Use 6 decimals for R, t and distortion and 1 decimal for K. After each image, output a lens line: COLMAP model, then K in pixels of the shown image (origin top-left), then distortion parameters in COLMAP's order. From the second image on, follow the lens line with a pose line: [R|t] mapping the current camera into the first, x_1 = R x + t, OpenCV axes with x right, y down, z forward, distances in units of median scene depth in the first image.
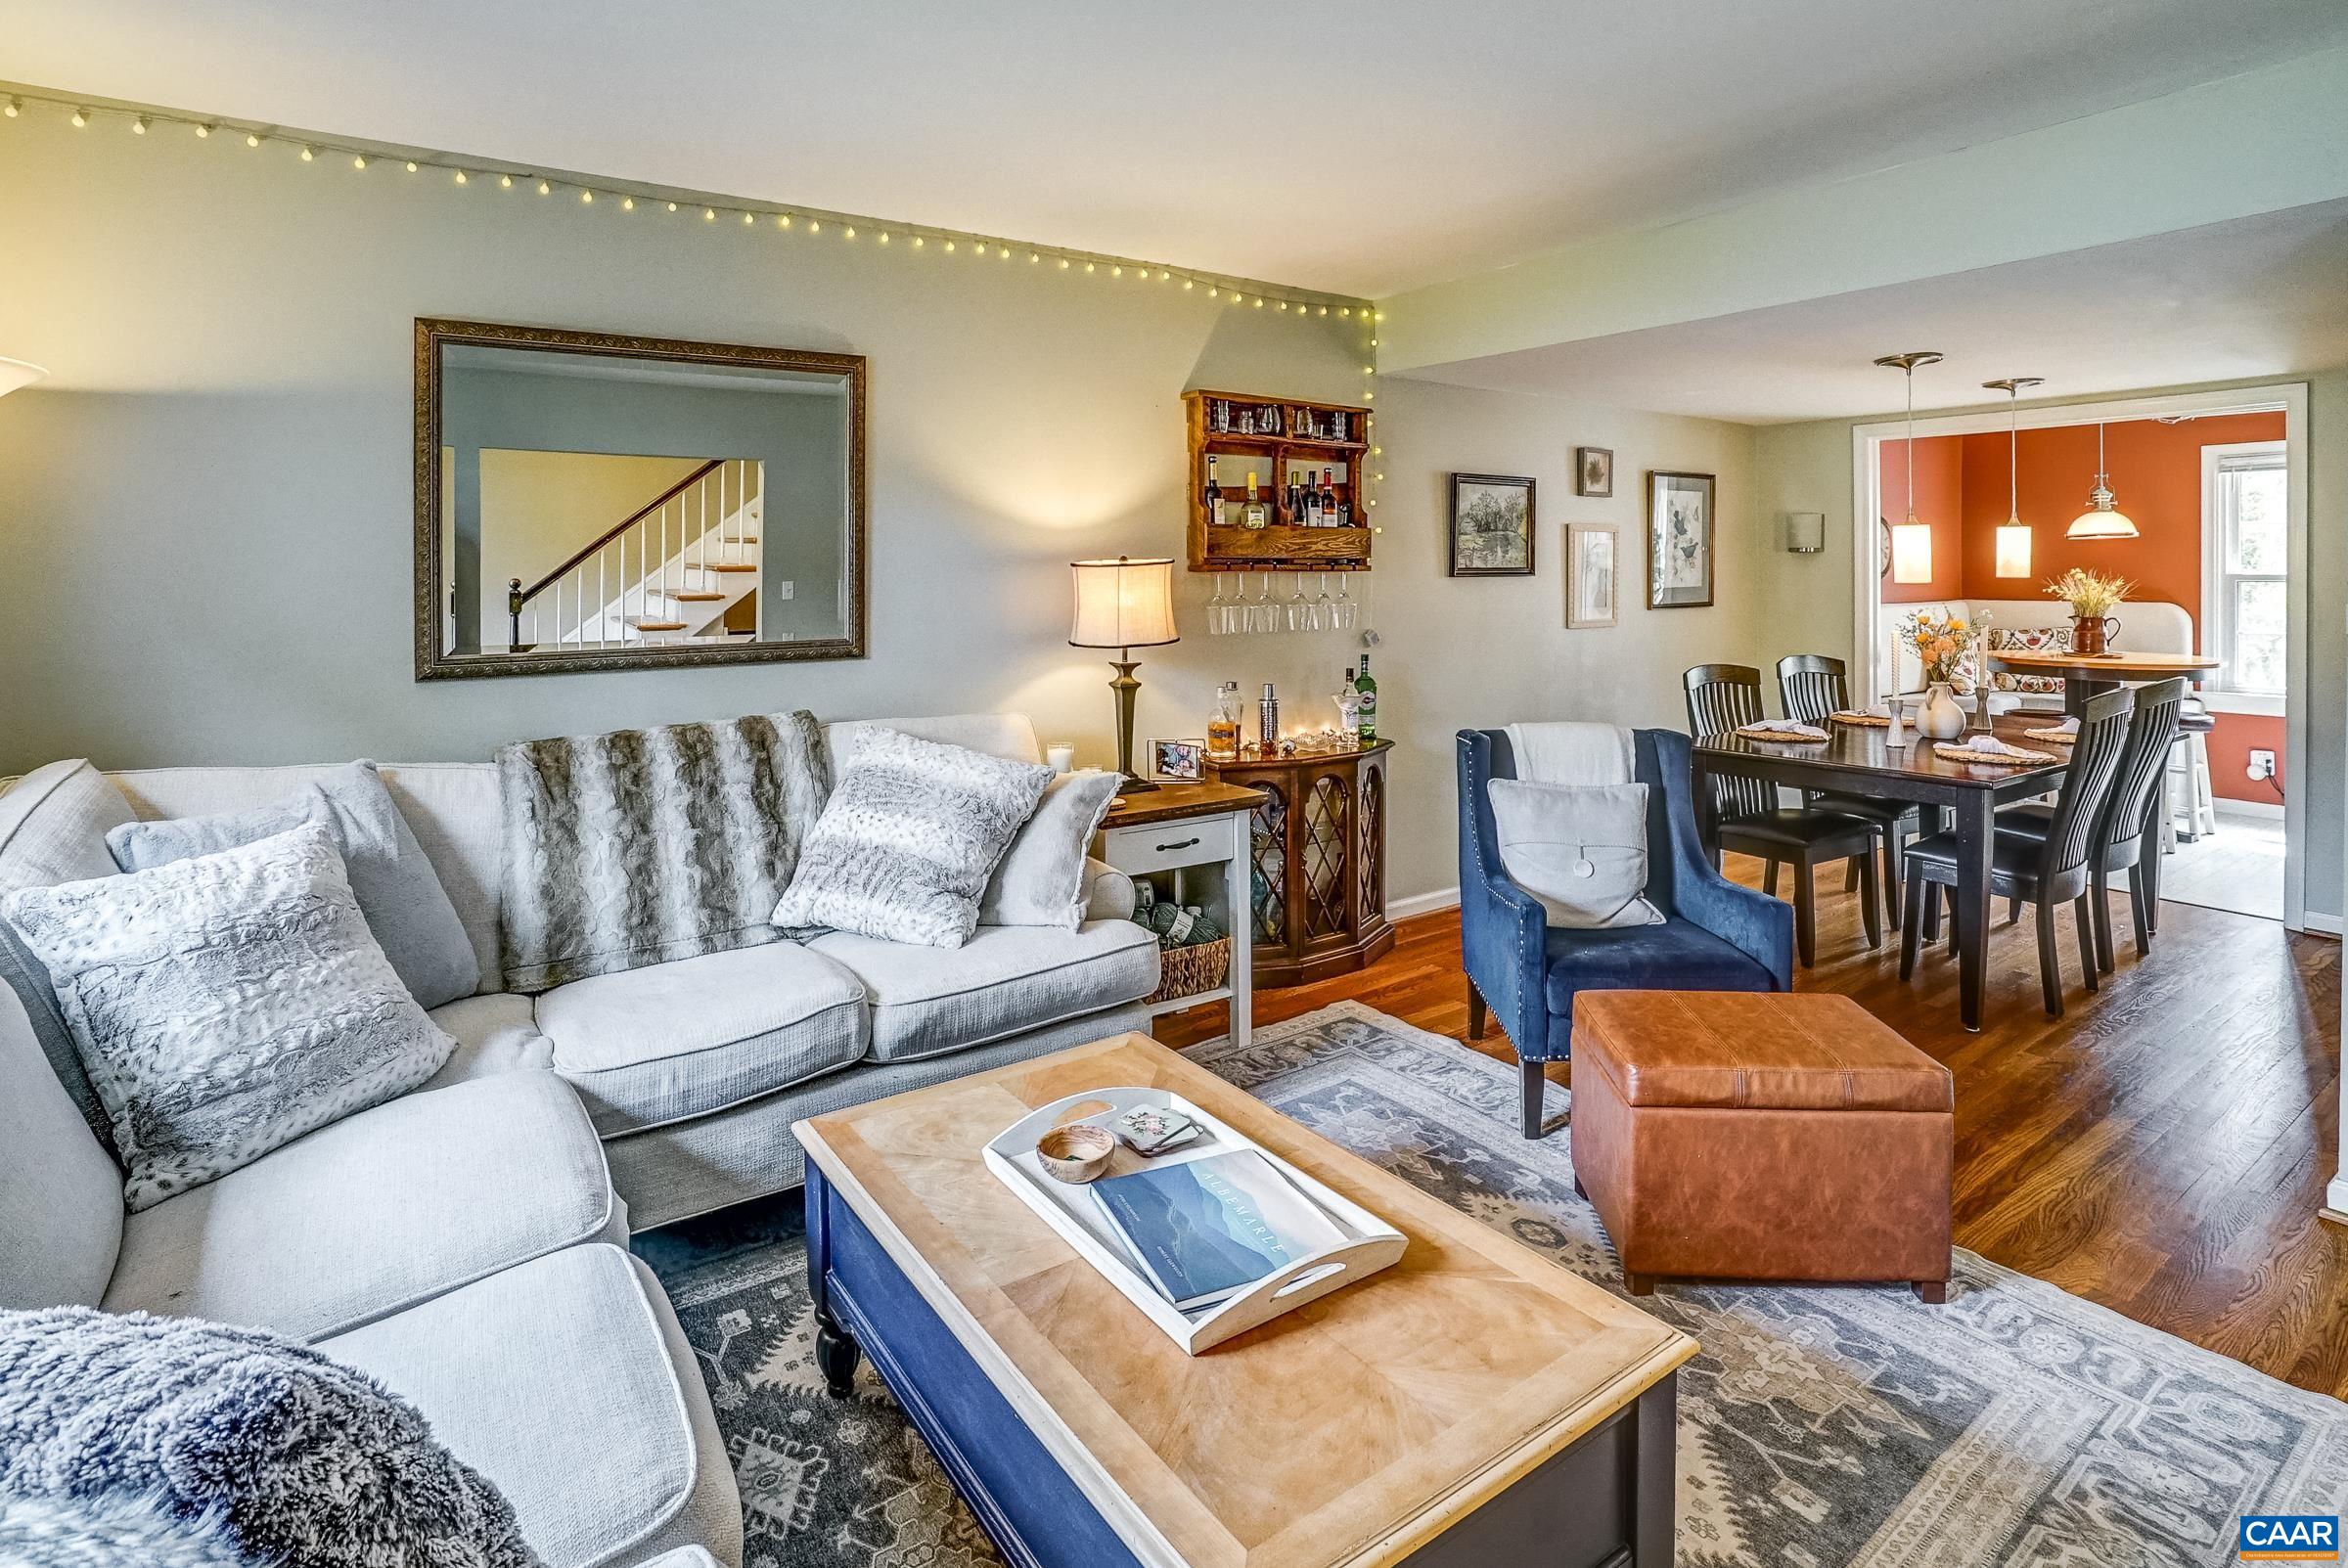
lens RADIAL K [[1188.7, 0, 1184.5], [0, 1188.7, 563.1], [0, 0, 1]] dist [-0.039261, 0.010141]
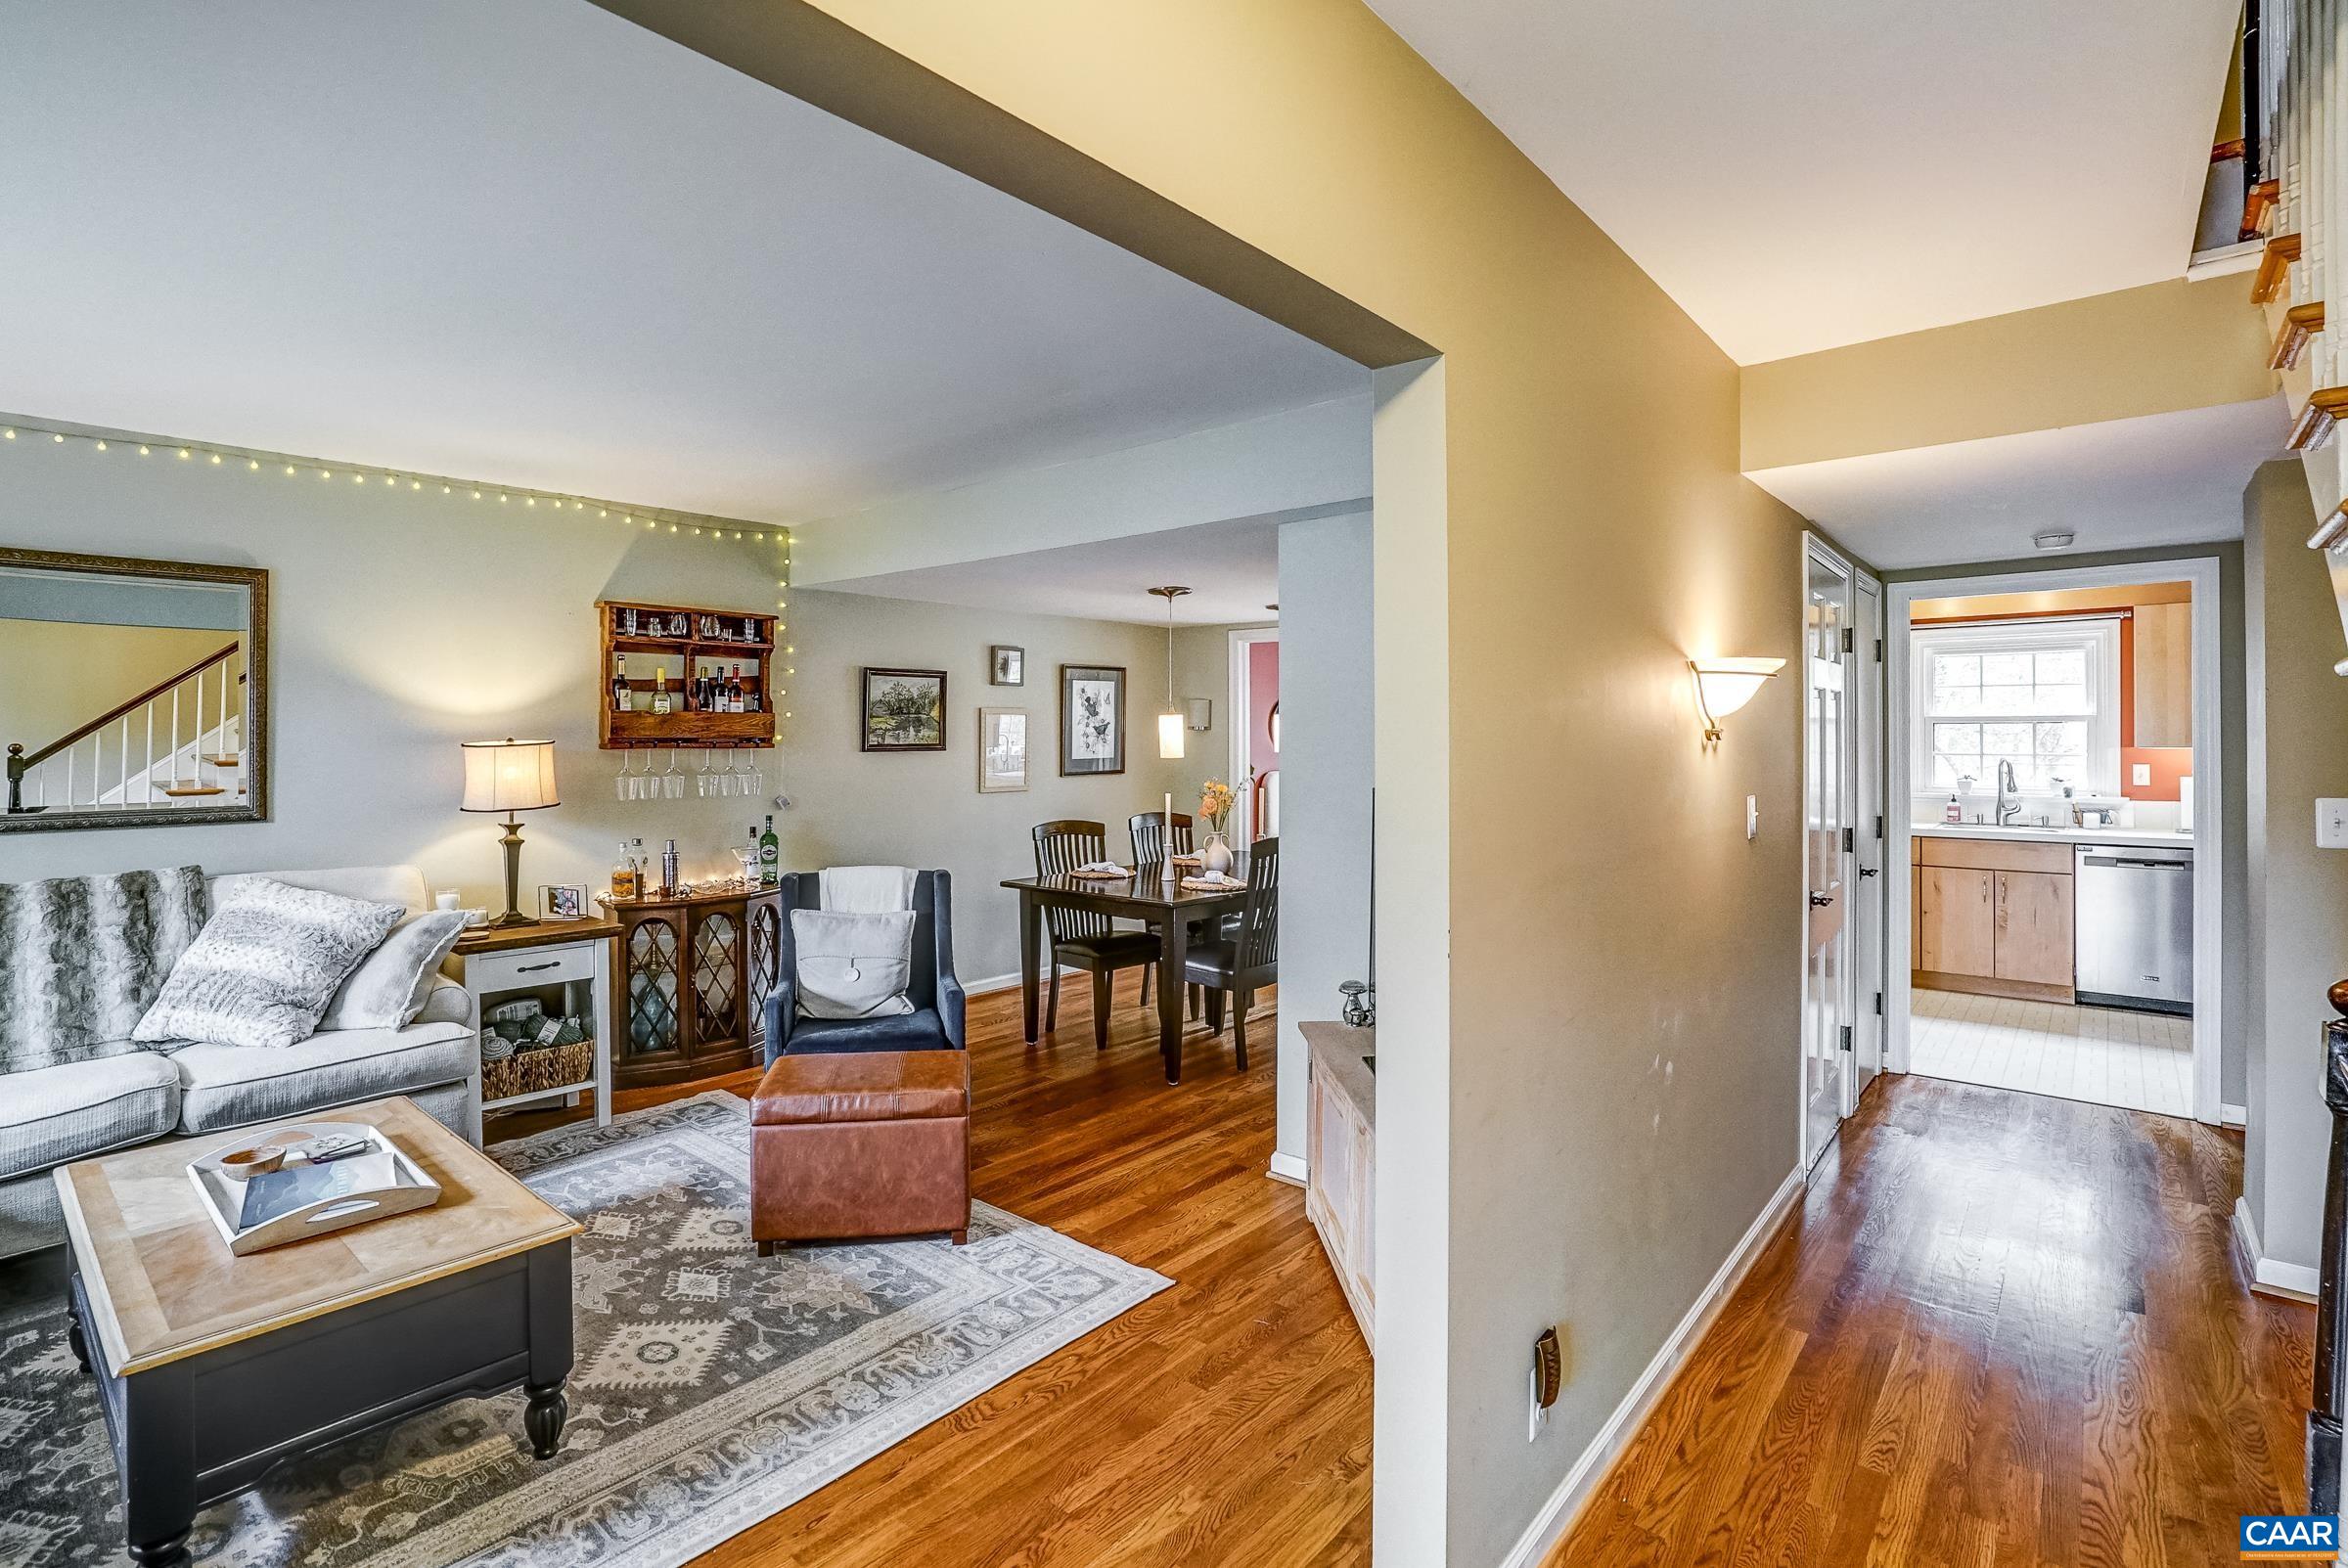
lens RADIAL K [[1135.2, 0, 1162.2], [0, 1135.2, 725.2], [0, 0, 1]] dist [-0.058530, 0.023521]
pose [[0.972635, 0.006905, 0.232235, 0.338704], [-0.006387, 0.999975, -0.002984, -0.019246], [-0.232250, 0.001419, 0.972655, -0.286666]]
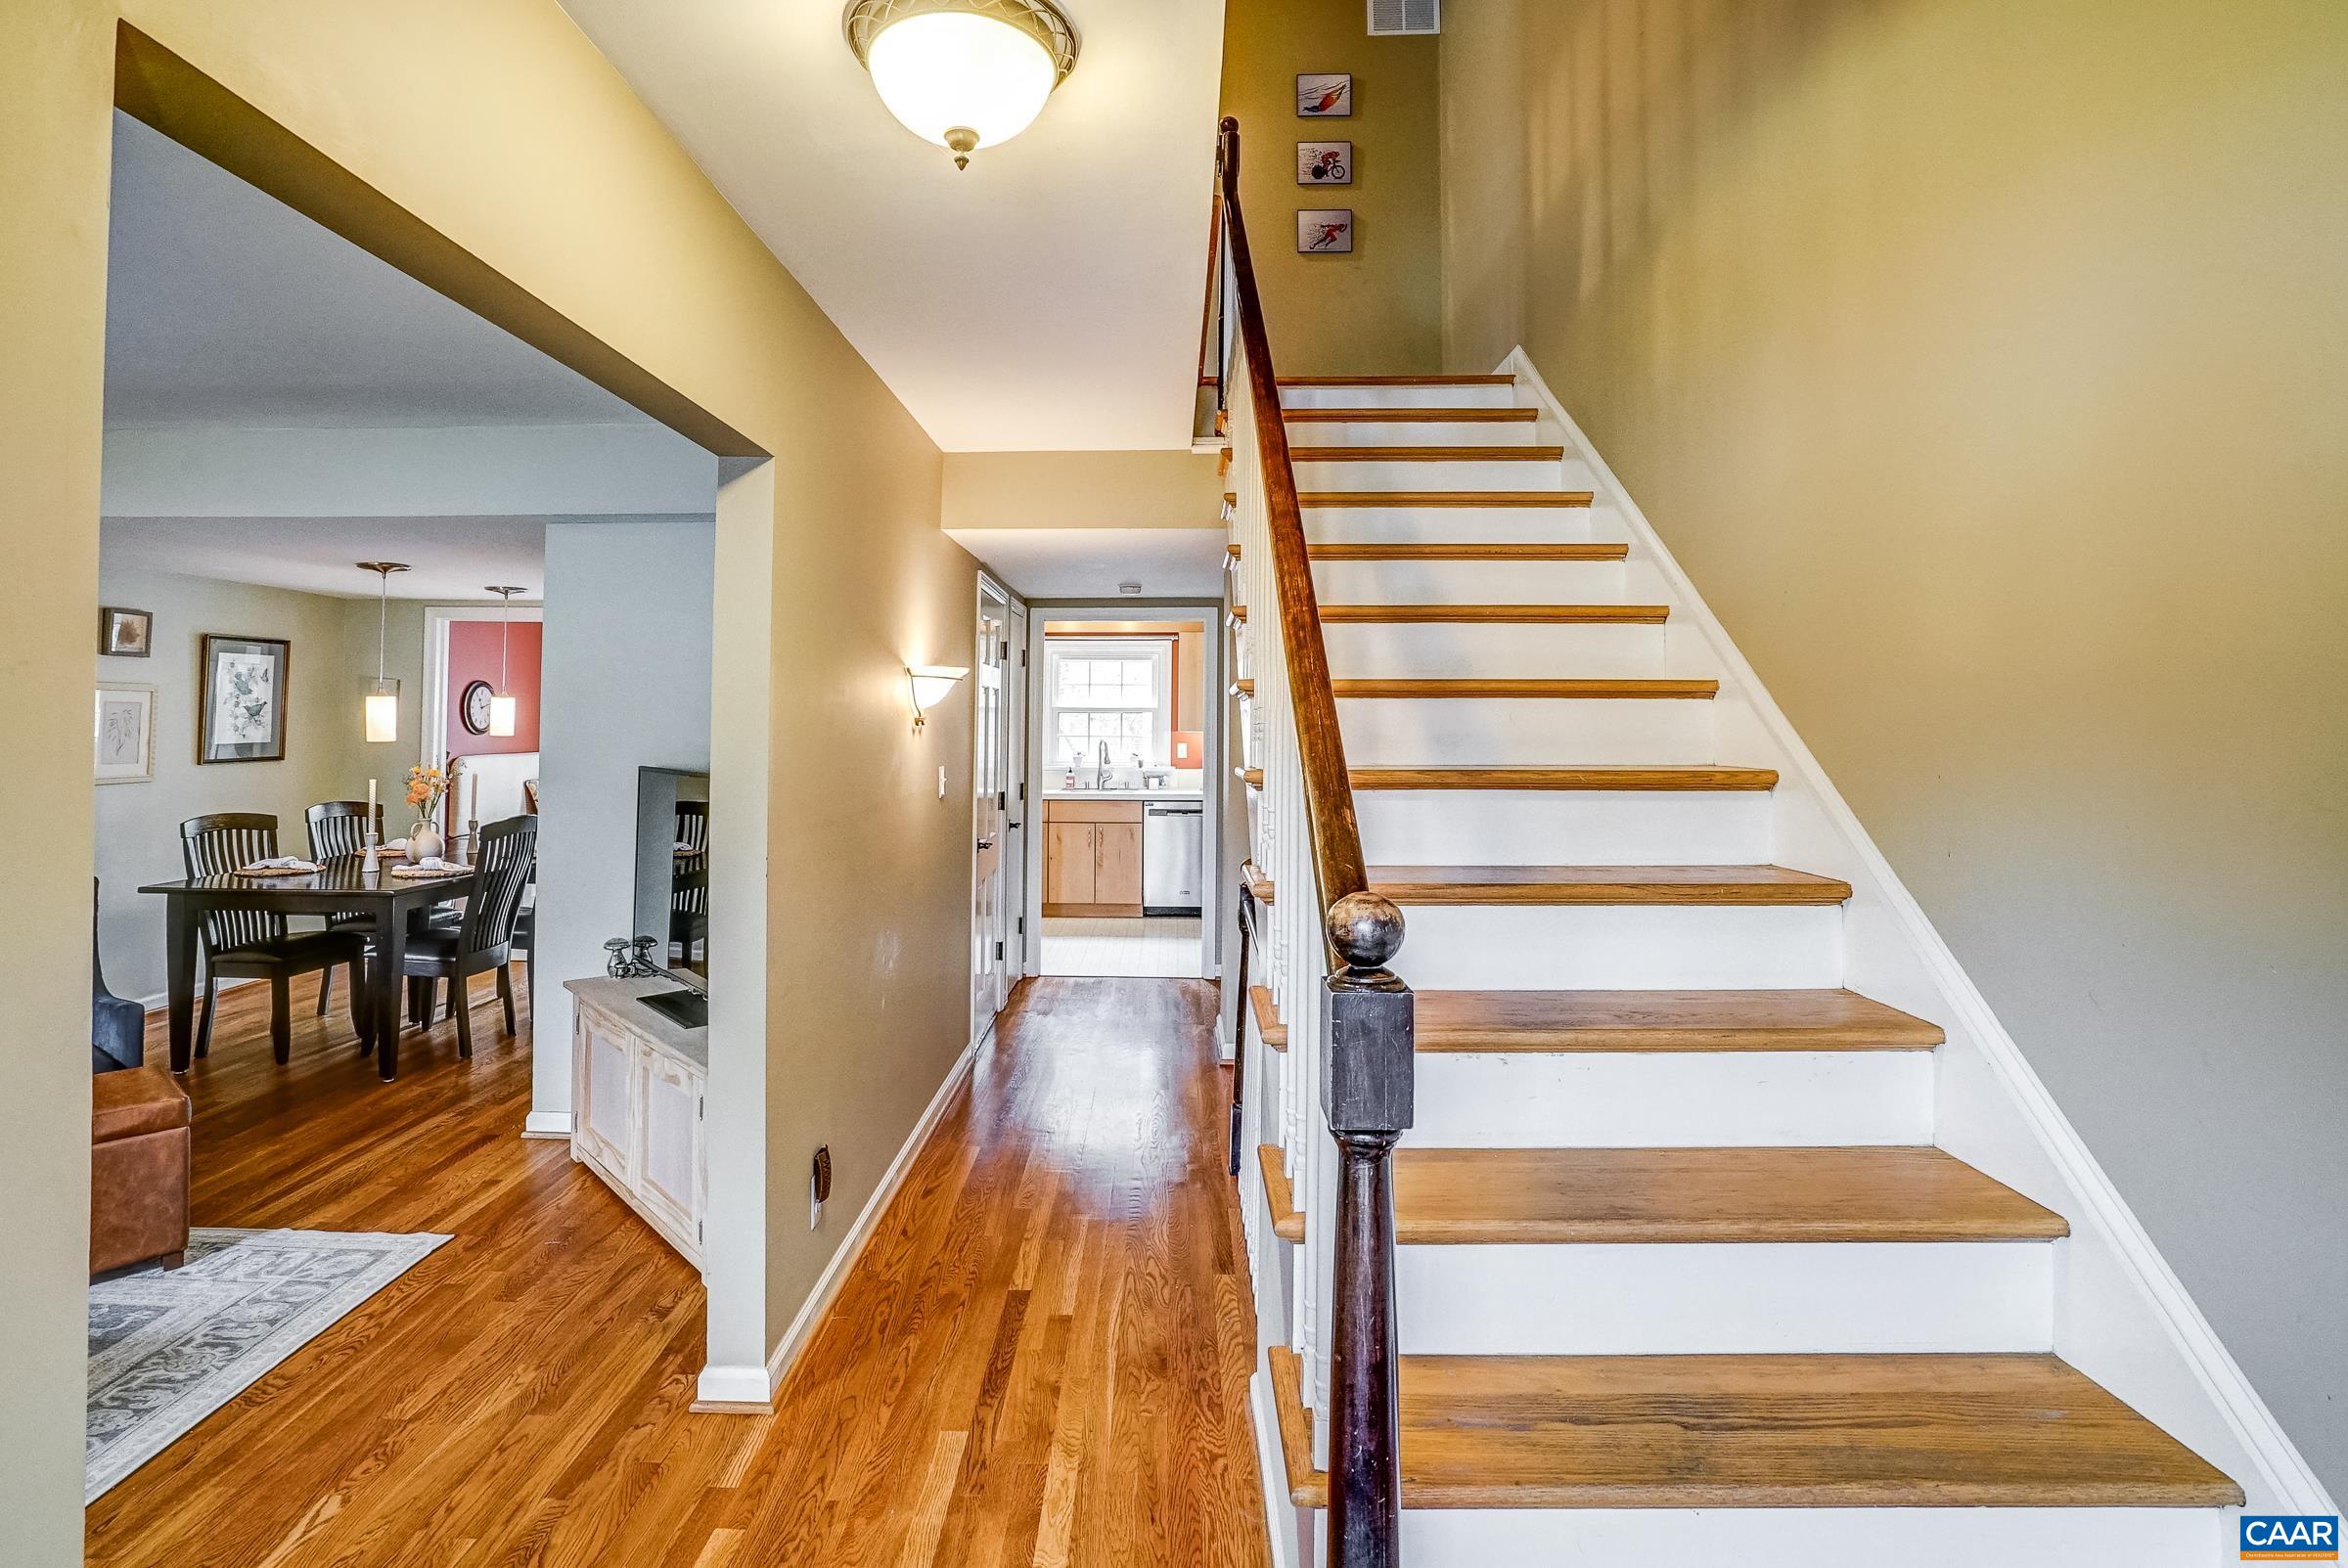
lens RADIAL K [[1140.8, 0, 1174.6], [0, 1140.8, 684.1], [0, 0, 1]] dist [-0.060938, 0.020440]
pose [[0.587001, 0.035184, 0.808822, 0.162607], [-0.015223, 0.999358, -0.032425, -0.021398], [-0.809443, 0.006721, 0.587159, -0.446267]]
